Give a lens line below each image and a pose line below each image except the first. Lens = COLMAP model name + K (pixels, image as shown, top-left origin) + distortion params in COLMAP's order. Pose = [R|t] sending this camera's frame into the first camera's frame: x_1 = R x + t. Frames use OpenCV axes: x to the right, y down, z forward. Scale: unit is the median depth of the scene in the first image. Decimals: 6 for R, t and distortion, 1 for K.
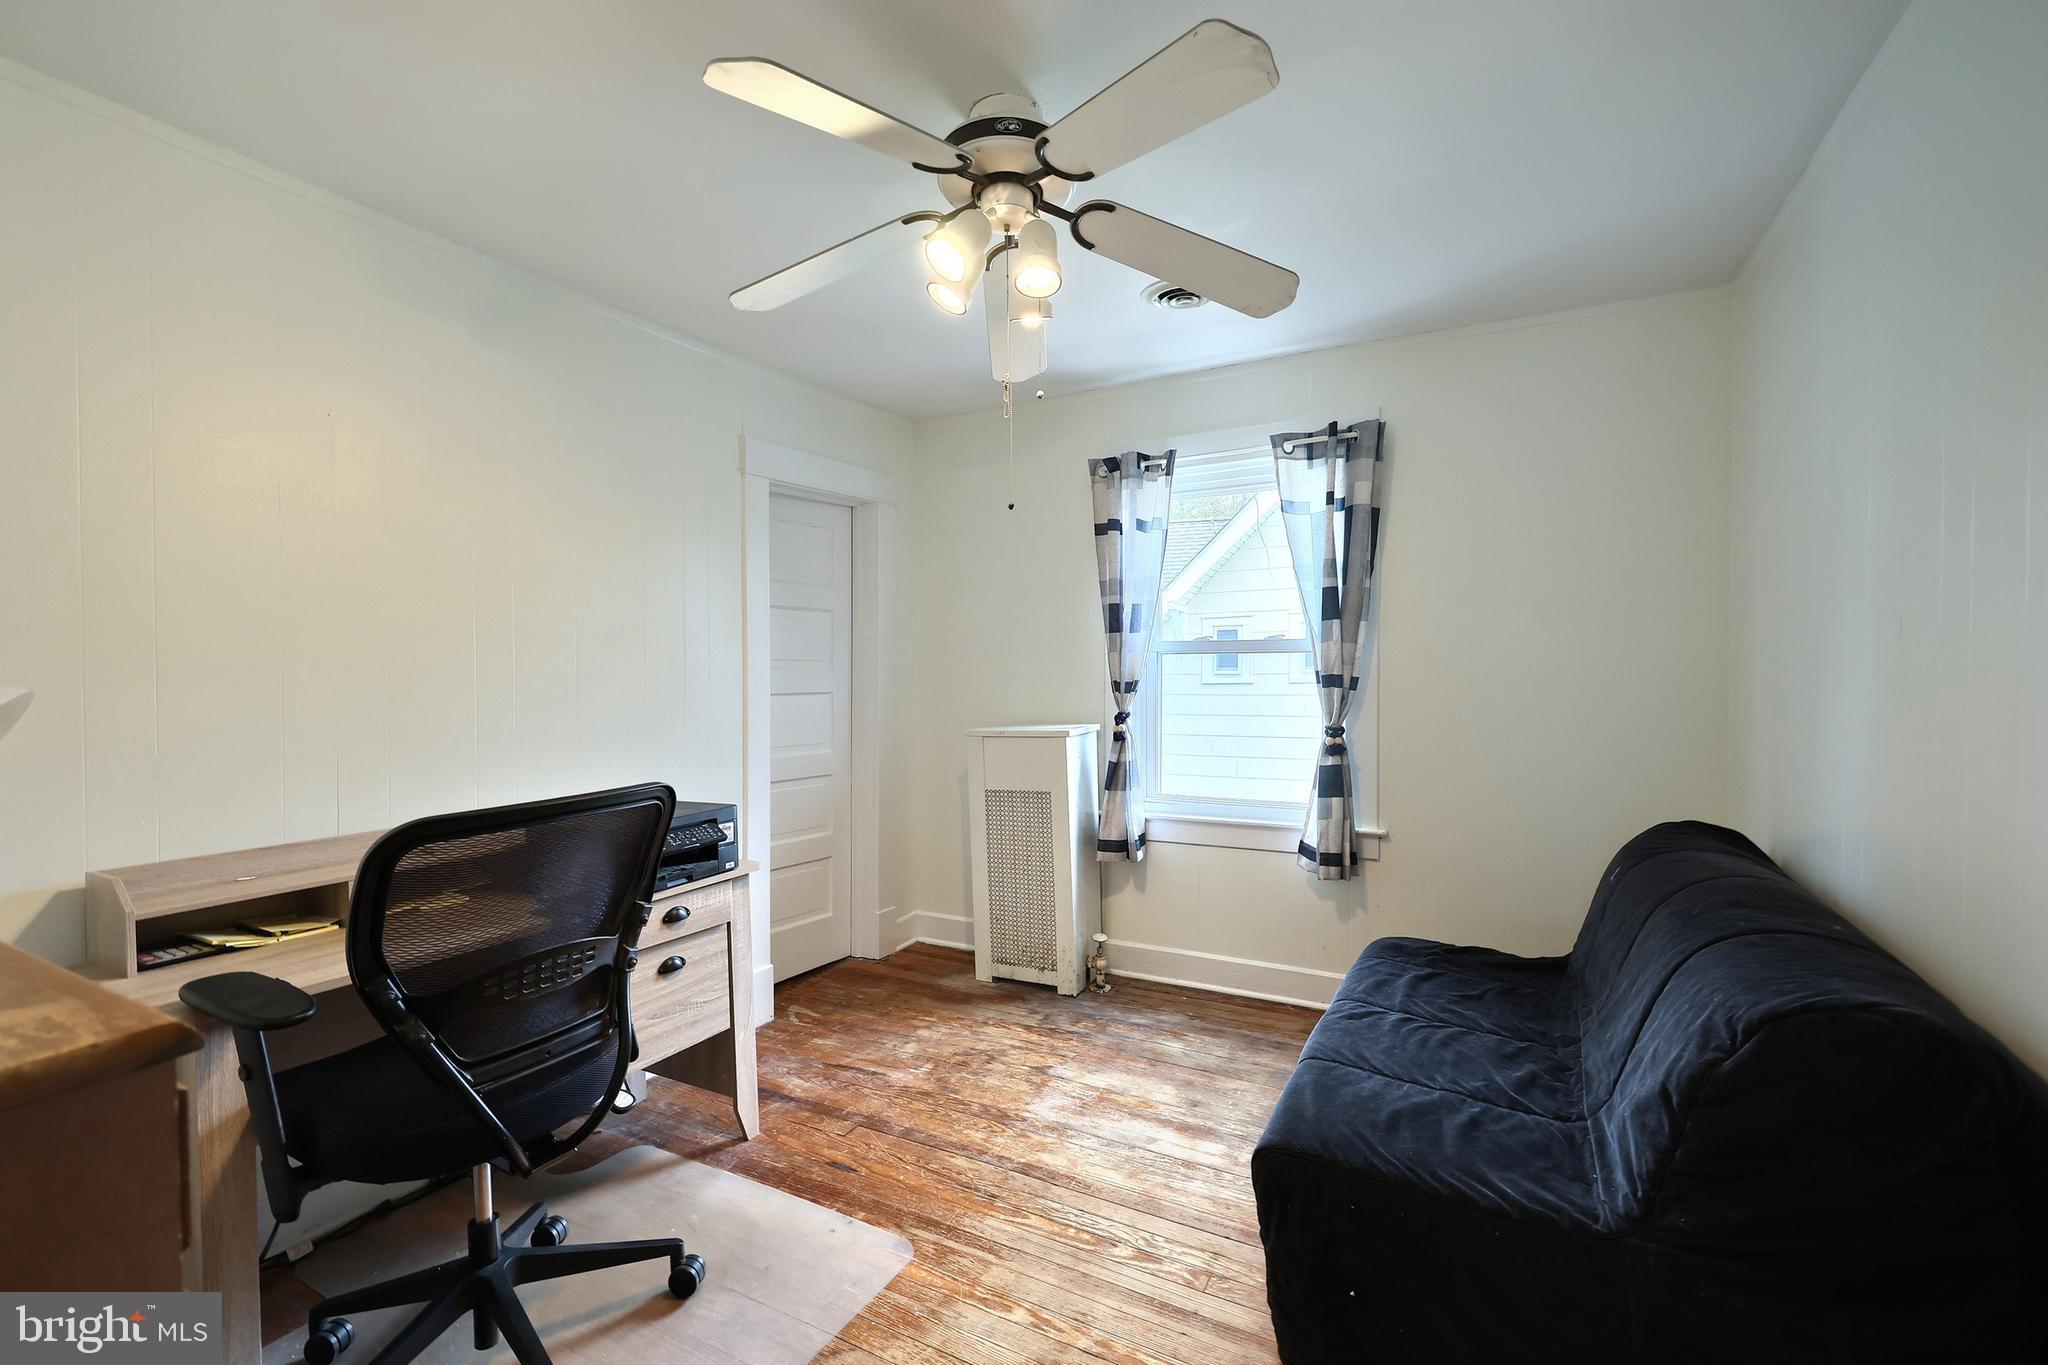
lens RADIAL K [[825.3, 0, 1027.8], [0, 825.3, 684.6], [0, 0, 1]] dist [-0.000616, 0.000688]
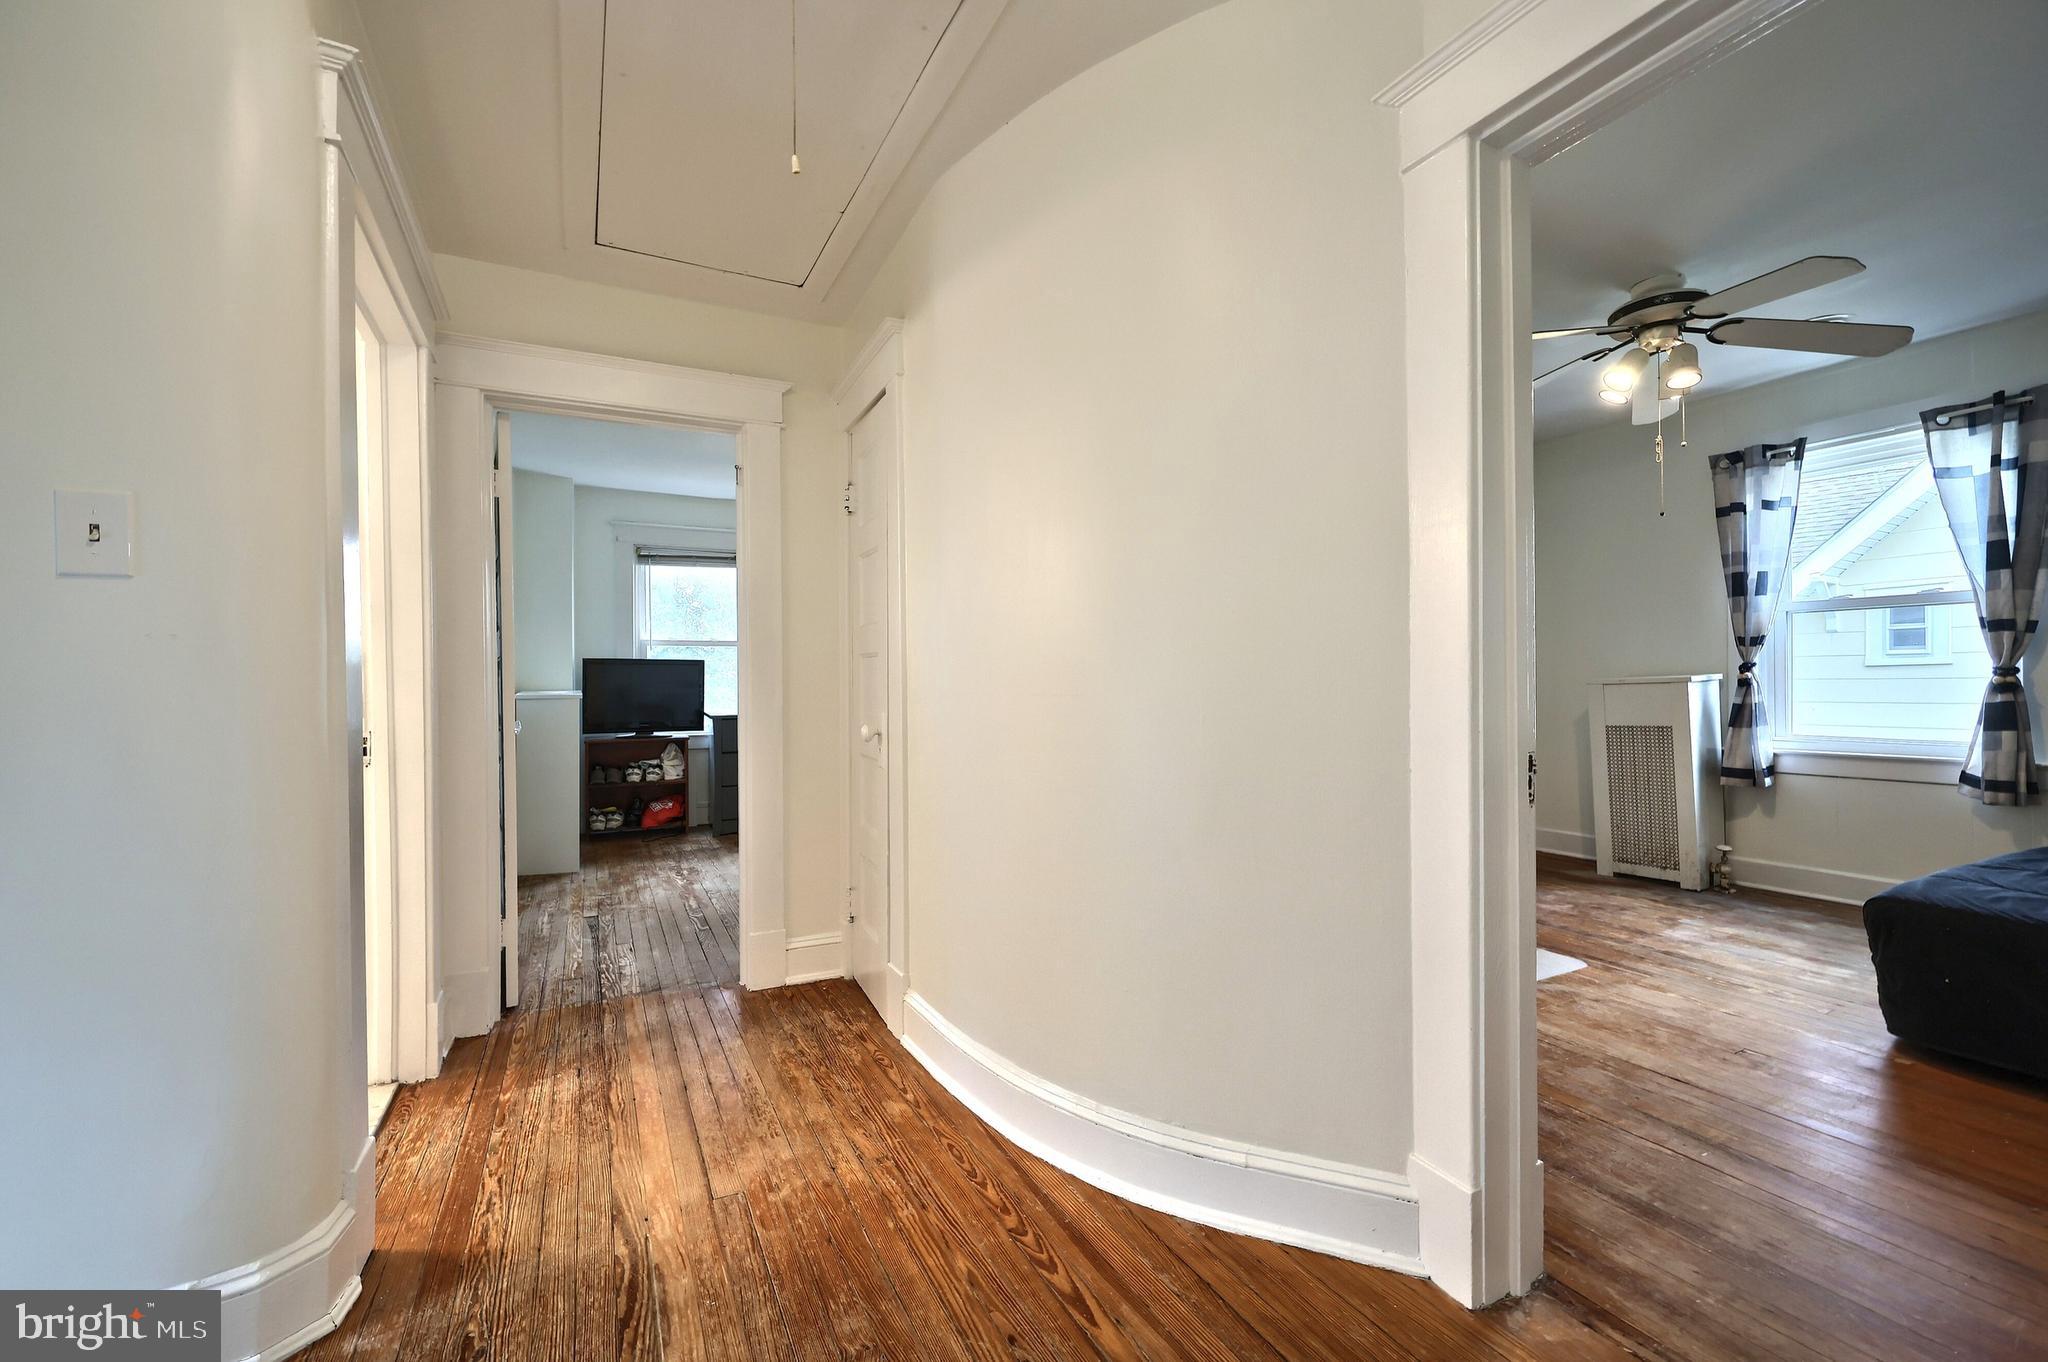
lens RADIAL K [[825.3, 0, 1016.8], [0, 825.3, 686.6], [0, 0, 1]] dist [-0.000616, 0.000688]
pose [[0.822779, -0.004410, -0.568344, -0.079651], [-0.000358, 0.999966, -0.008279, 0.080616], [0.568361, 0.007015, 0.822749, -0.604358]]
